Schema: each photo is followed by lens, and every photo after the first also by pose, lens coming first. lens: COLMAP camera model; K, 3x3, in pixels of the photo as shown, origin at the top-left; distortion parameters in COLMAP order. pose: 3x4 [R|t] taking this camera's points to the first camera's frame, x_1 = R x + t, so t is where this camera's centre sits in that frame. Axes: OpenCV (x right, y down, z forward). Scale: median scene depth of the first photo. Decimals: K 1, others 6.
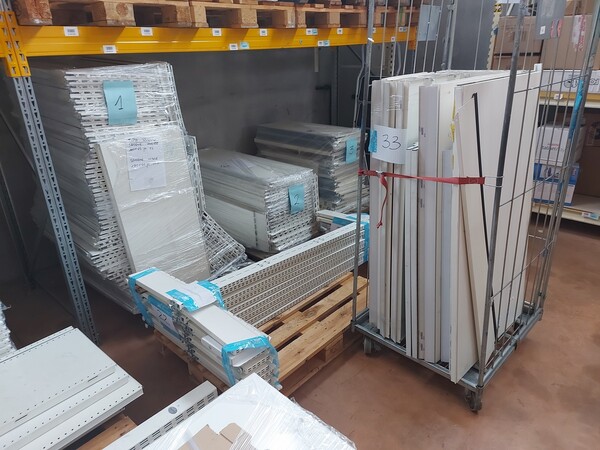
lens RADIAL K [[423.1, 0, 300.0], [0, 423.1, 225.0], [0, 0, 1]] dist [0.070133, -0.076449]
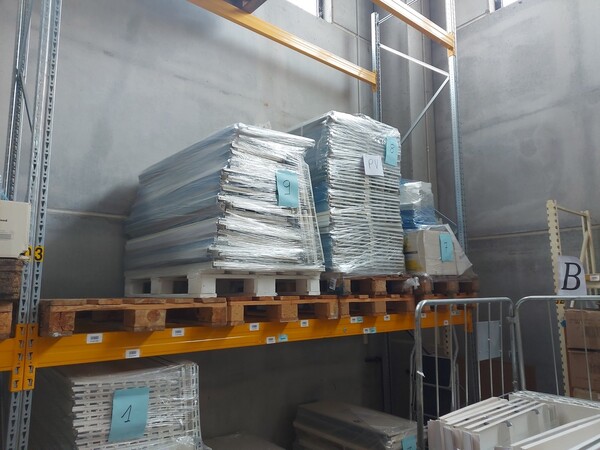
lens RADIAL K [[423.1, 0, 300.0], [0, 423.1, 225.0], [0, 0, 1]] dist [0.070133, -0.076449]
pose [[0.992003, 0.000175, -0.126212, 0.027931], [-0.067179, 0.847304, -0.526843, -0.156274], [0.106847, 0.531109, 0.840540, 0.097709]]
